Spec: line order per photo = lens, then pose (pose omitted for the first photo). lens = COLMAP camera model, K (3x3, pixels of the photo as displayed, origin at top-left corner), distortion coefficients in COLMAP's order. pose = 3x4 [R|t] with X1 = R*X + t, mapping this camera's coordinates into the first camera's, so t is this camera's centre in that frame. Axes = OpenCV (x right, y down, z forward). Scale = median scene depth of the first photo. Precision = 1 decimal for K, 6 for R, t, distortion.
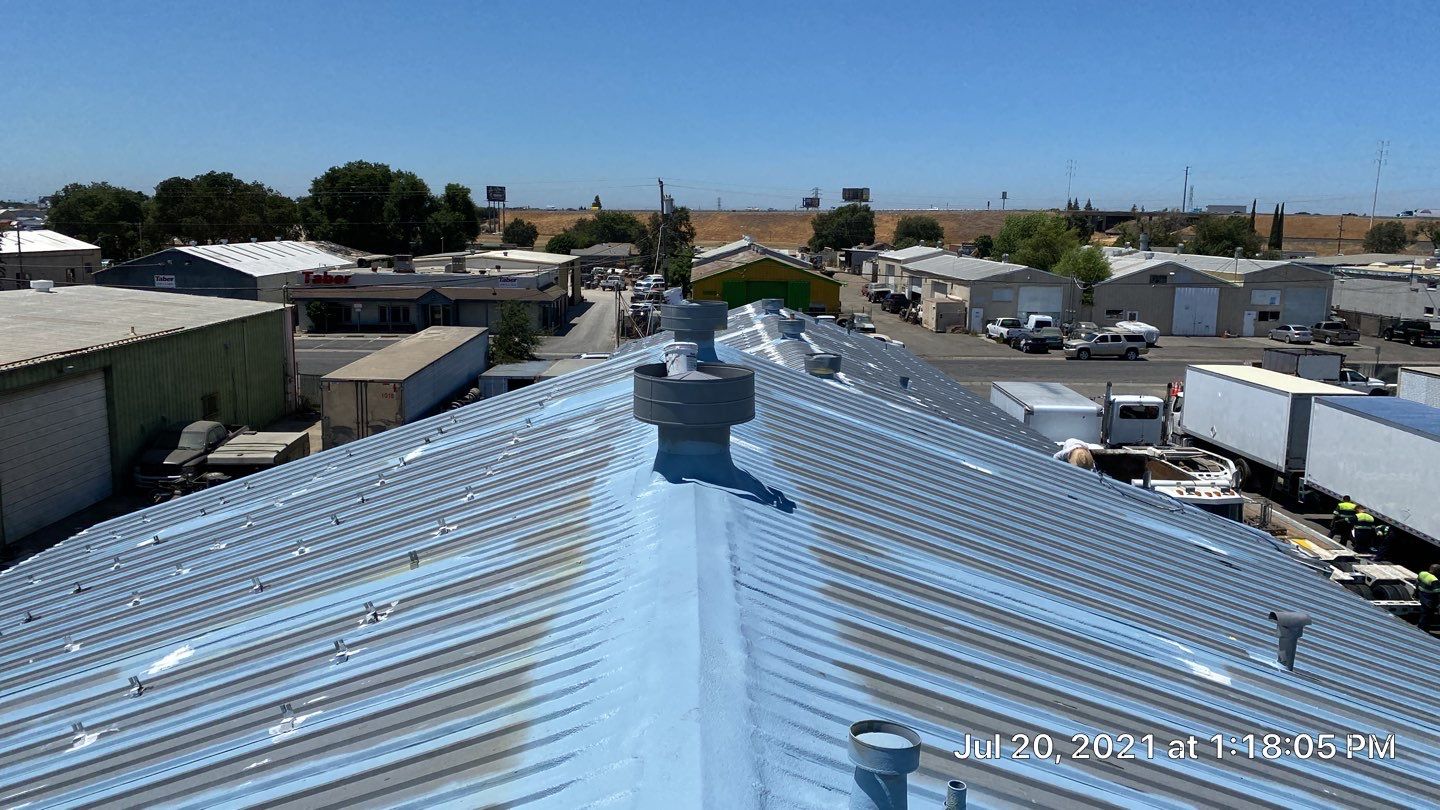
lens RADIAL K [[1098.7, 0, 725.4], [0, 1098.7, 398.3], [0, 0, 1]] dist [0.110897, -0.228848]
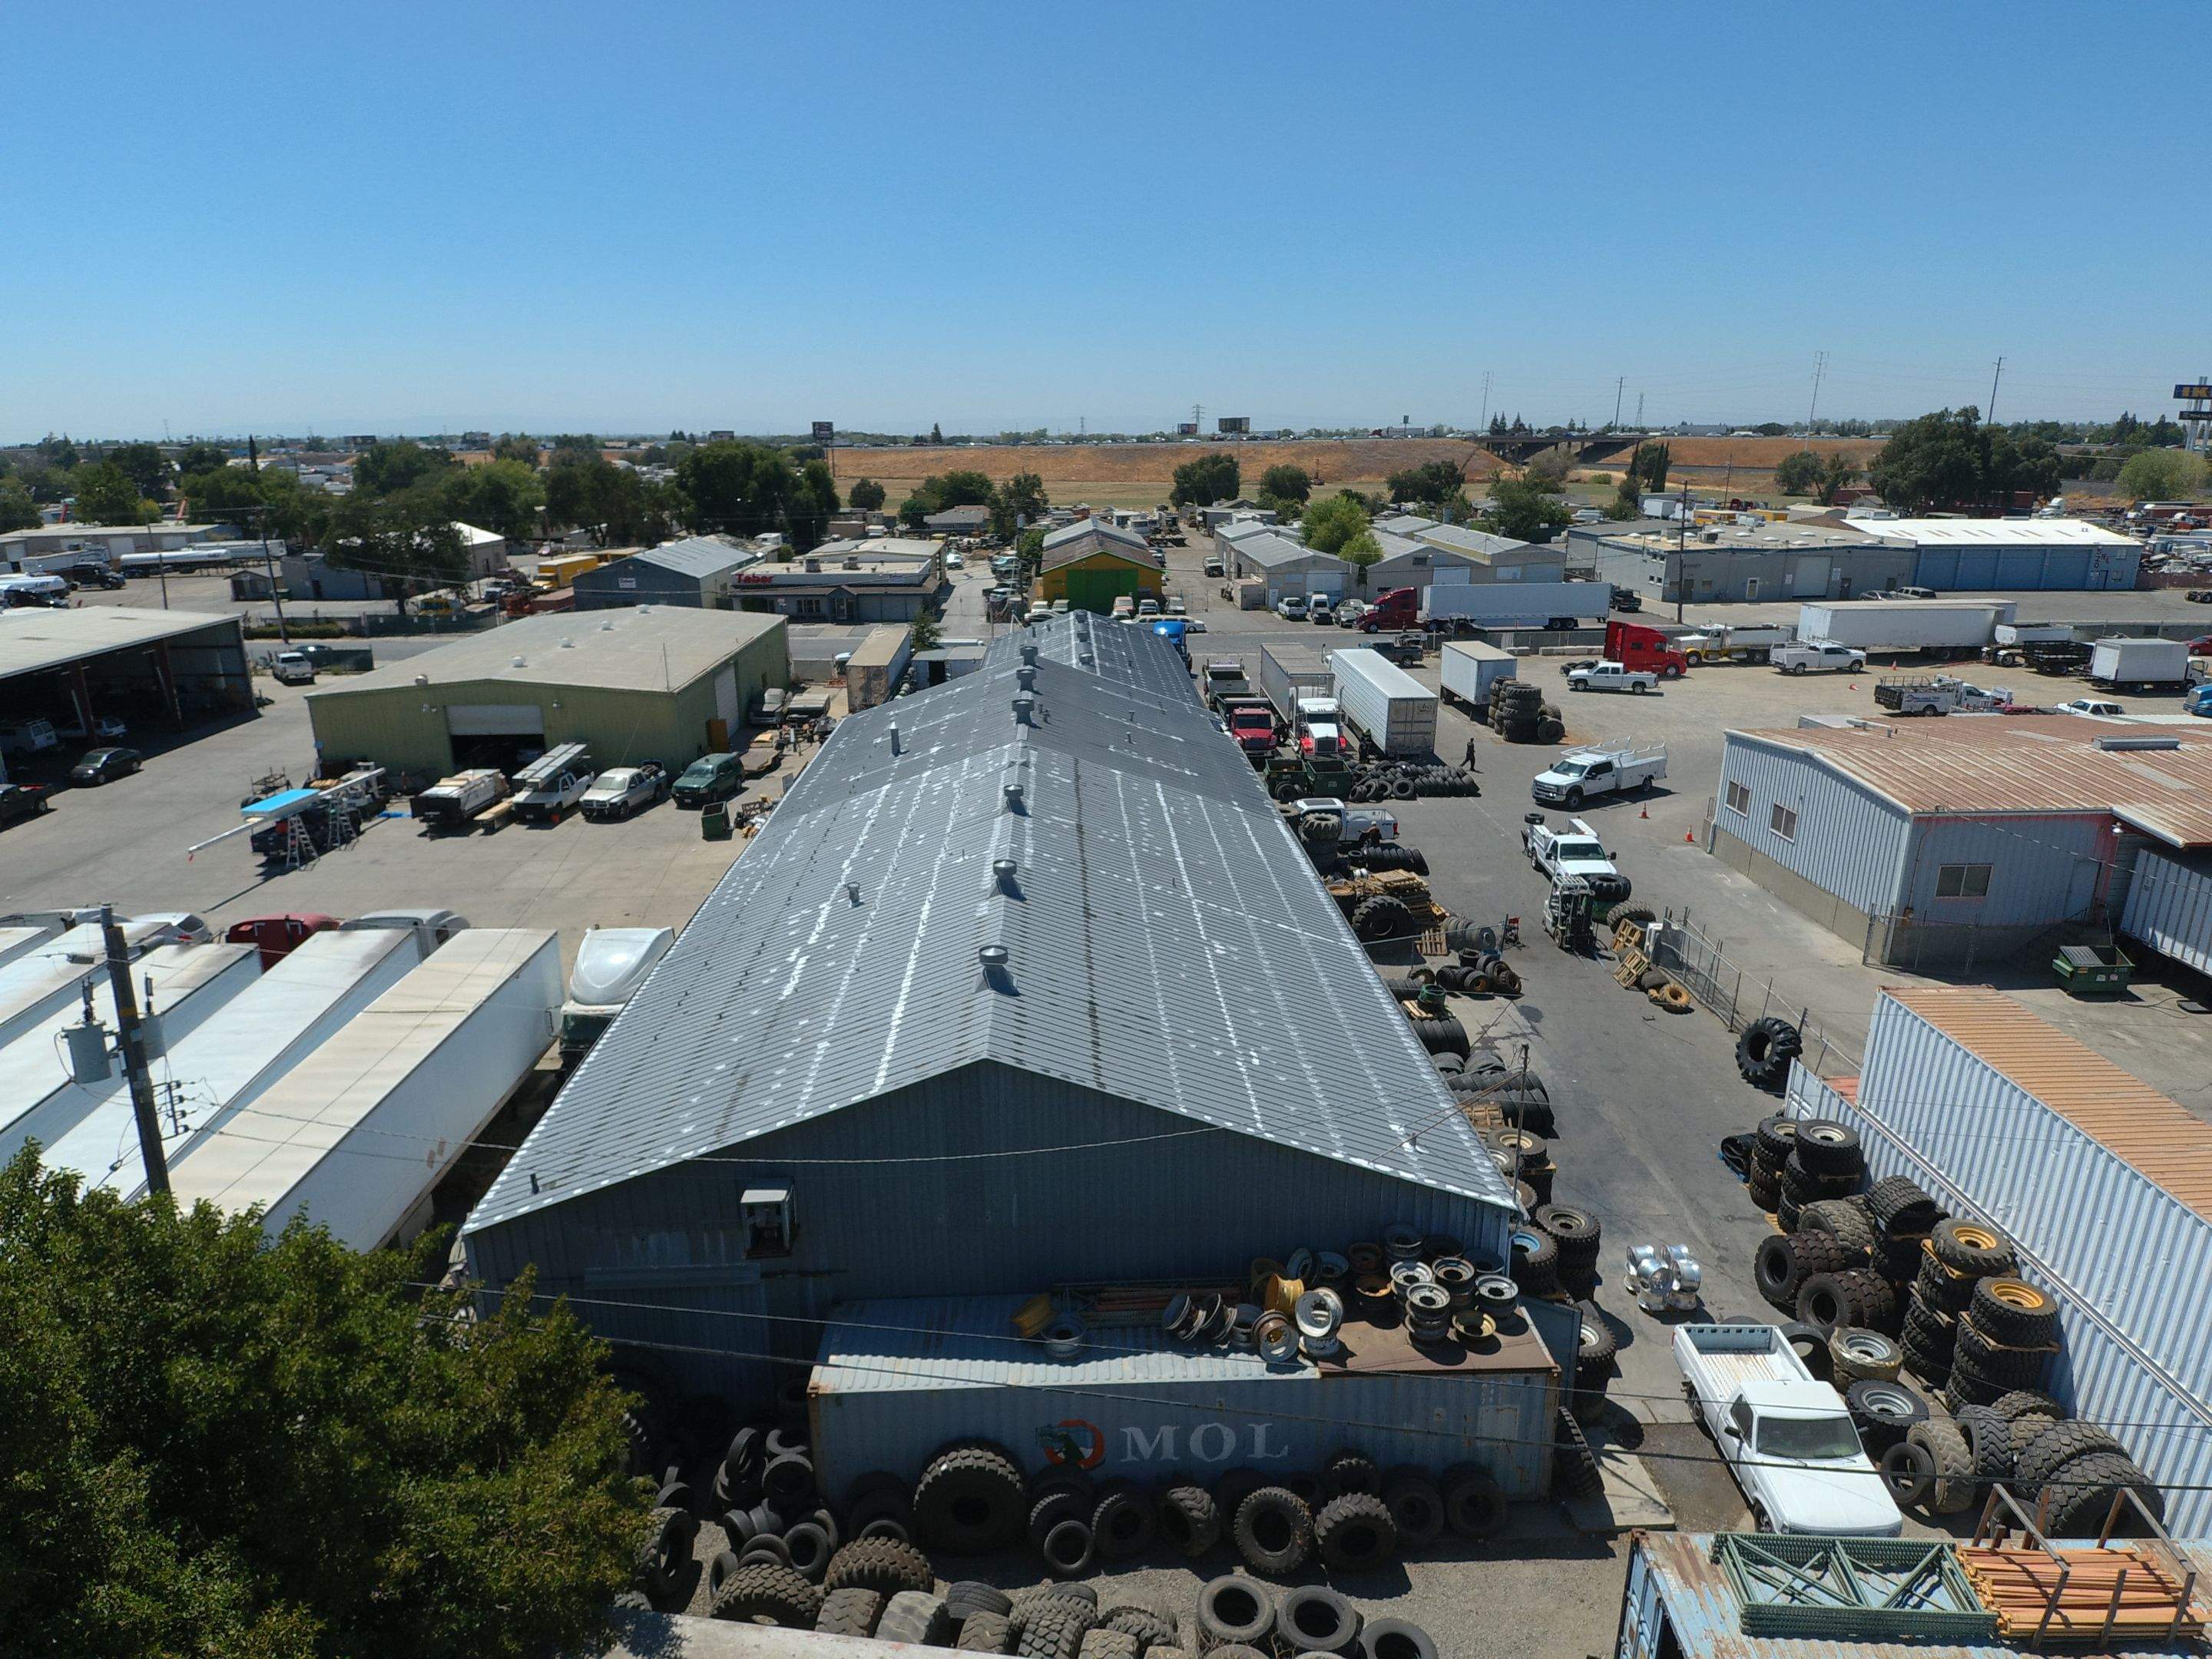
lens RADIAL K [[1330.6, 0, 1089.2], [0, 1330.6, 869.8], [0, 0, 1]] dist [0.093556, -0.125617]
pose [[0.999721, -0.021127, -0.010595, 0.034762], [0.022494, 0.988117, 0.152047, -0.003741], [0.007257, -0.152243, 0.988316, -0.567318]]
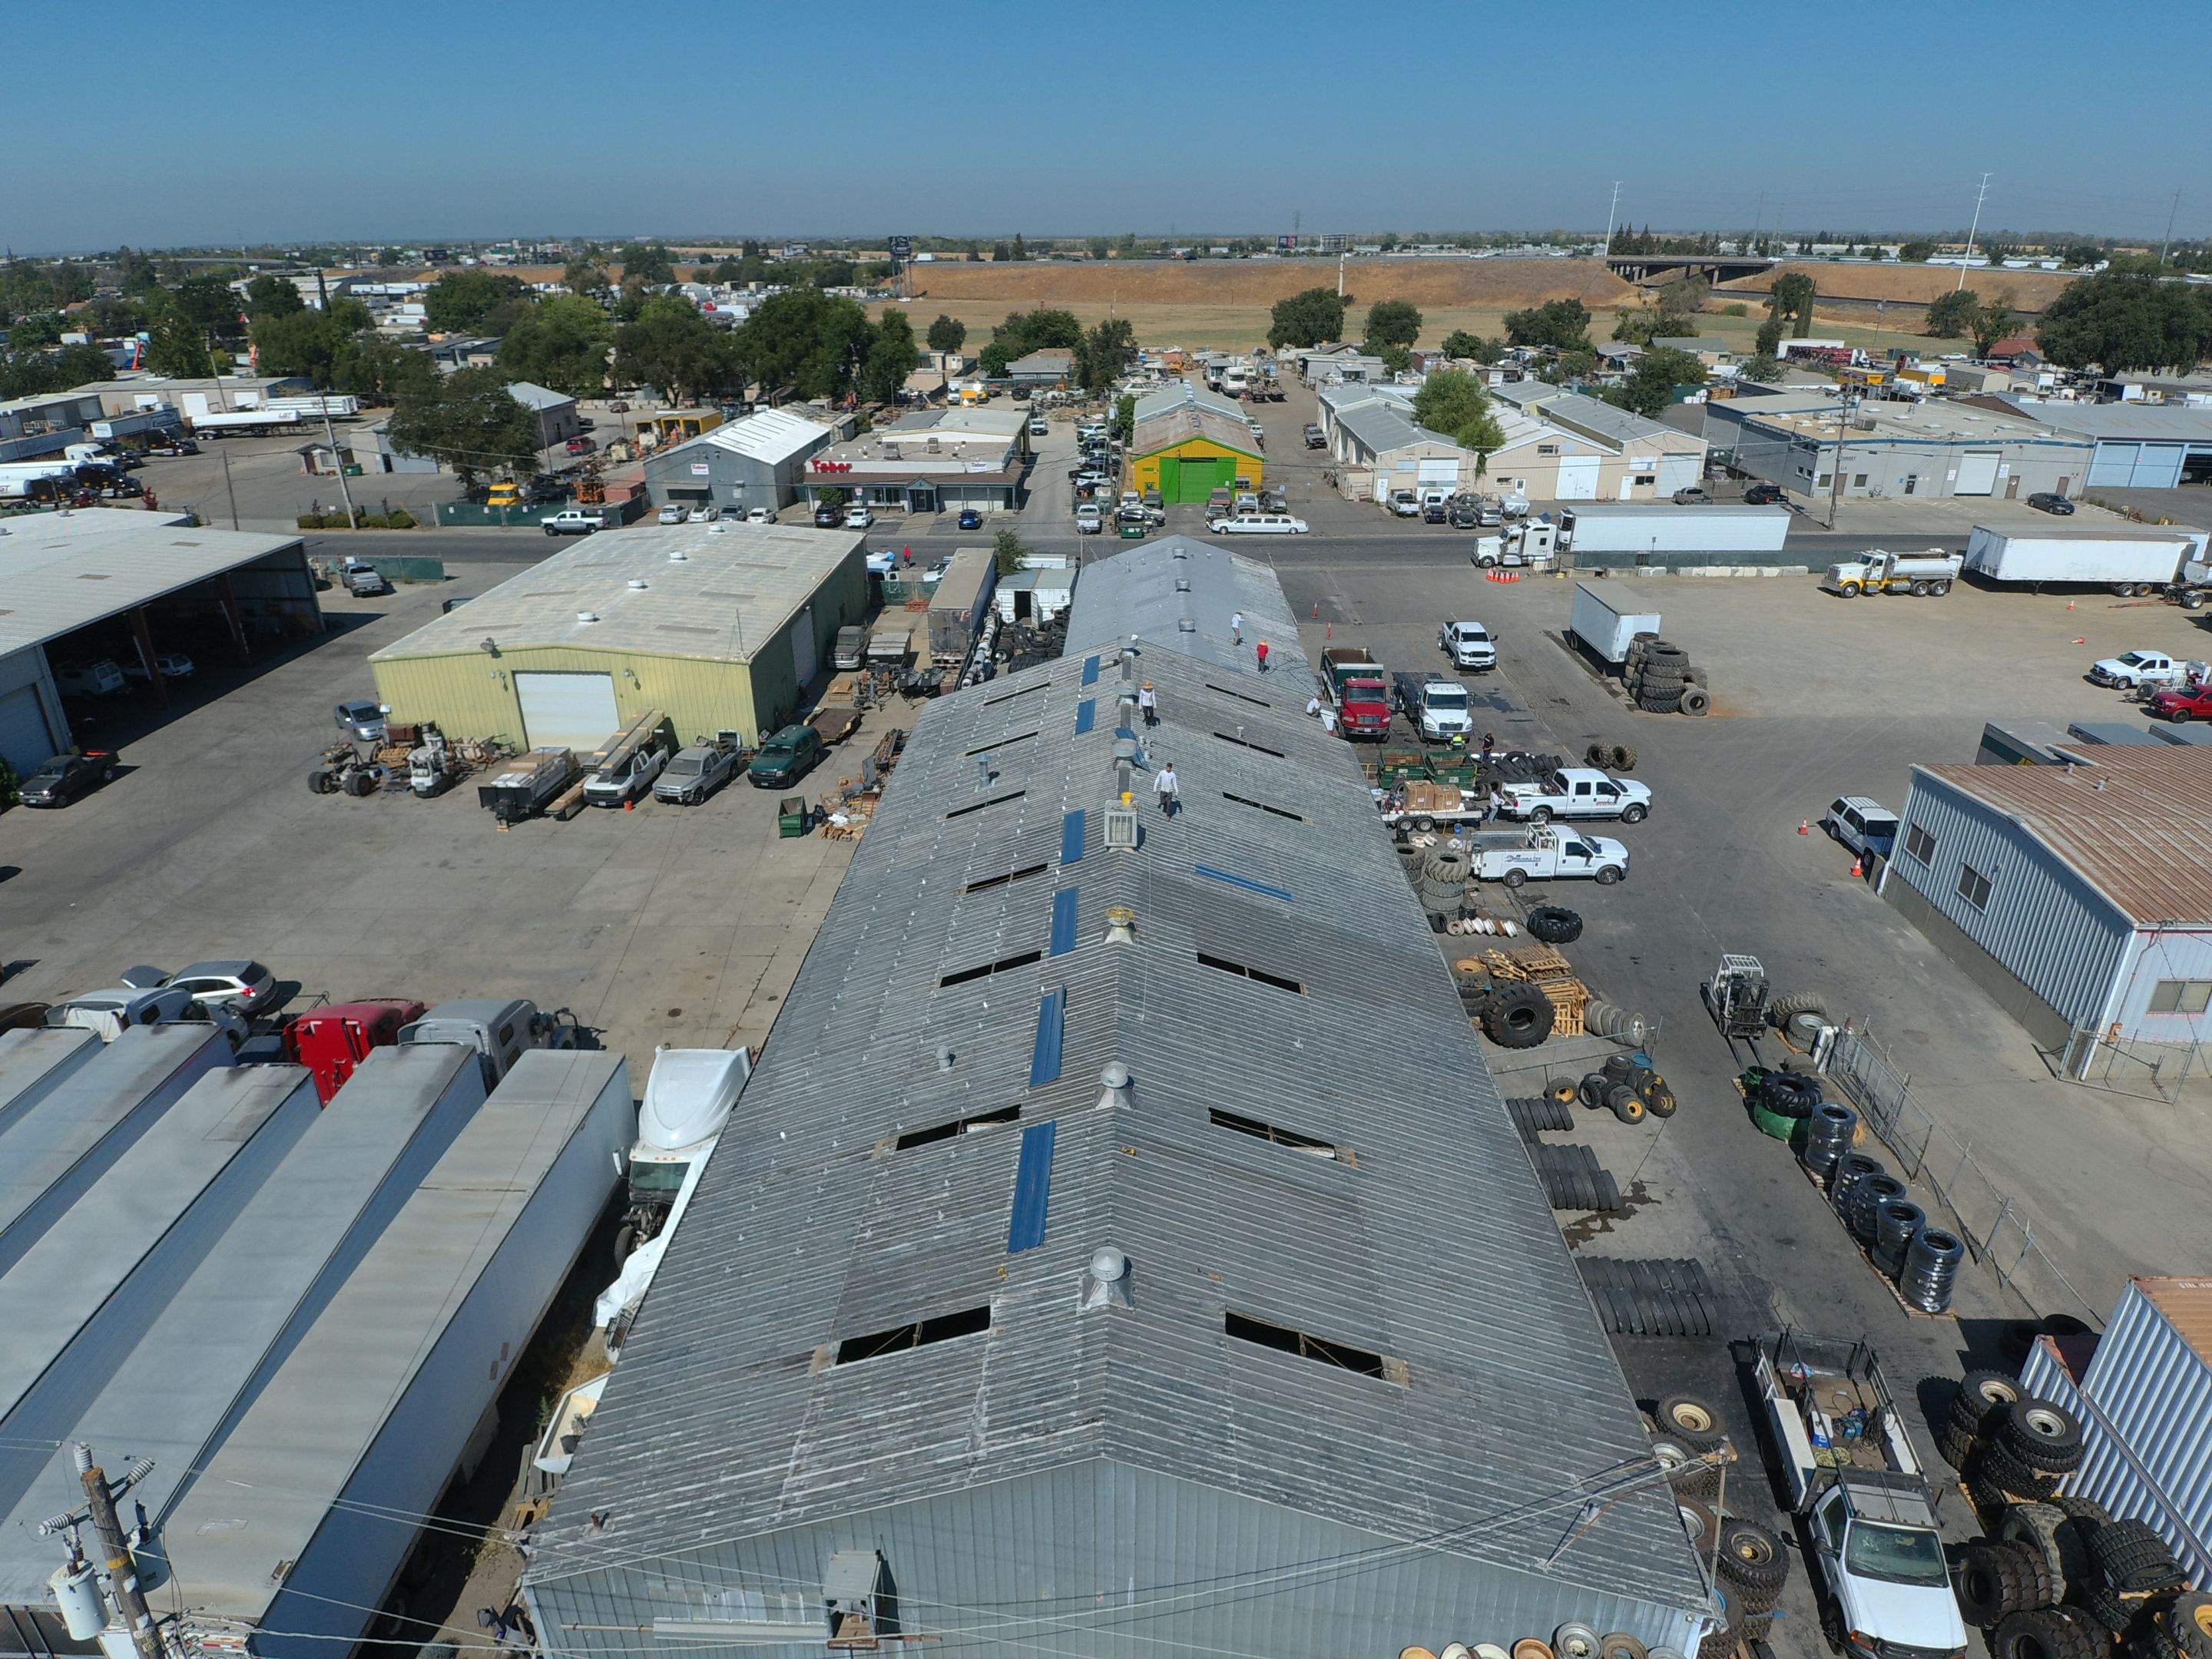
lens RADIAL K [[1330.6, 0, 1089.2], [0, 1330.6, 869.8], [0, 0, 1]] dist [0.093556, -0.125617]
pose [[0.997758, 0.006675, -0.066591, 0.022839], [0.011927, 0.961350, 0.275069, -0.085595], [0.065853, -0.275247, 0.959116, -0.502667]]
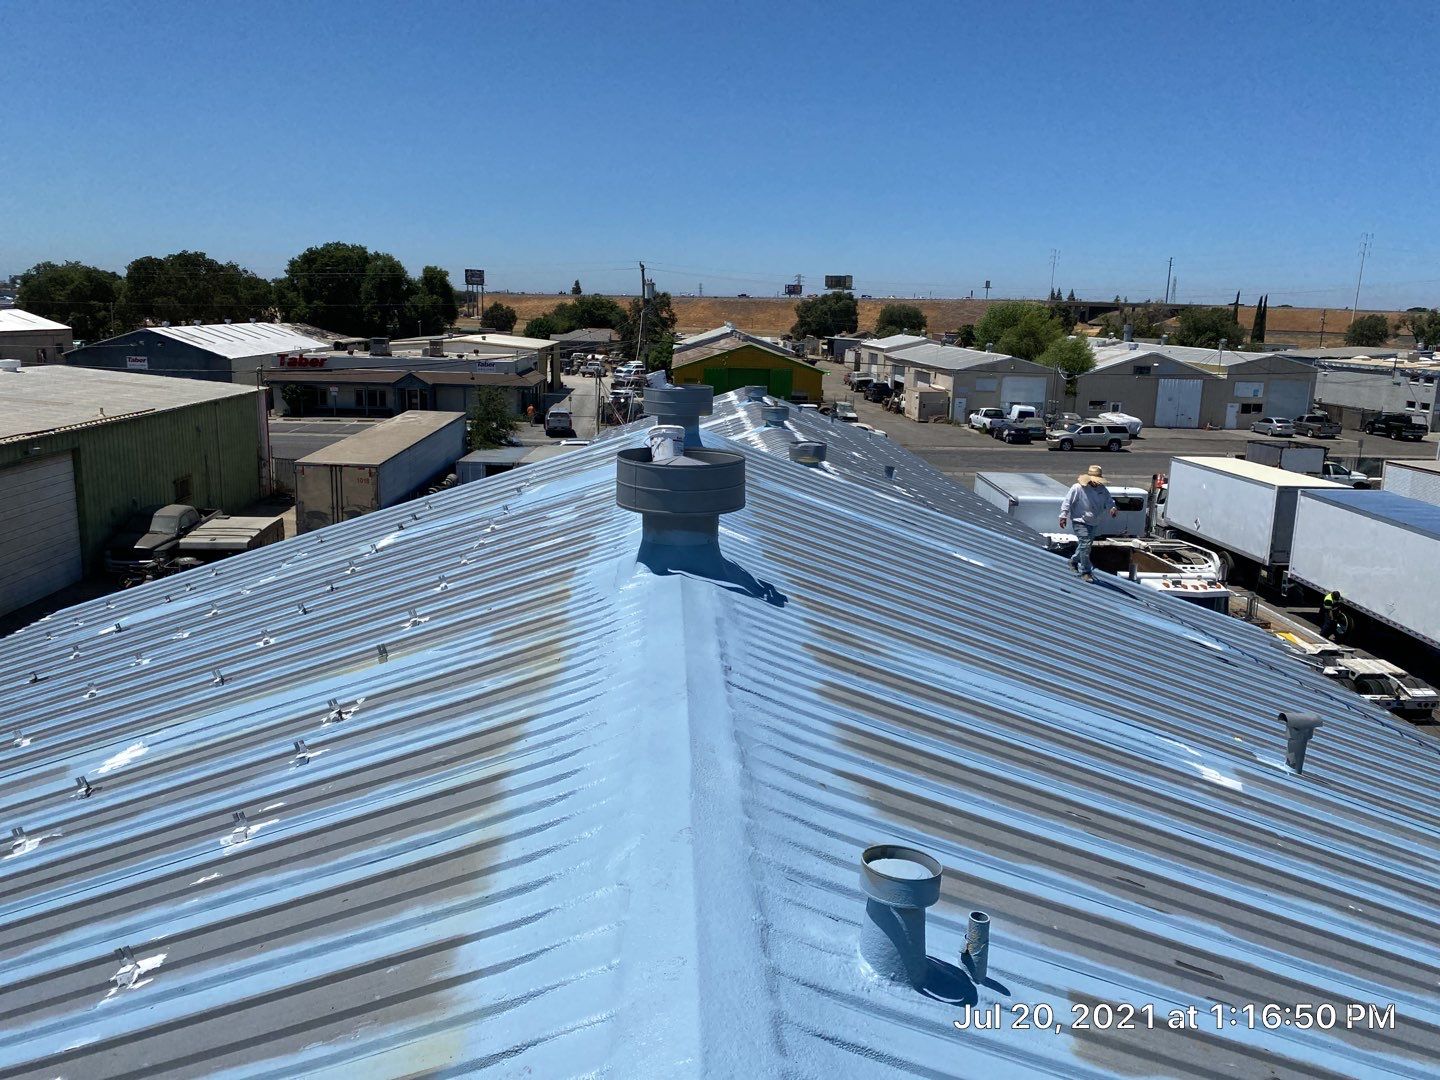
lens RADIAL K [[1102.4, 0, 718.7], [0, 1102.4, 519.8], [0, 0, 1]] dist [0.094321, -0.183877]
pose [[0.999891, 0.008125, 0.012362, -0.000632], [-0.008491, 0.999520, 0.029790, 0.000117], [-0.012114, -0.029891, 0.999480, 0.004660]]
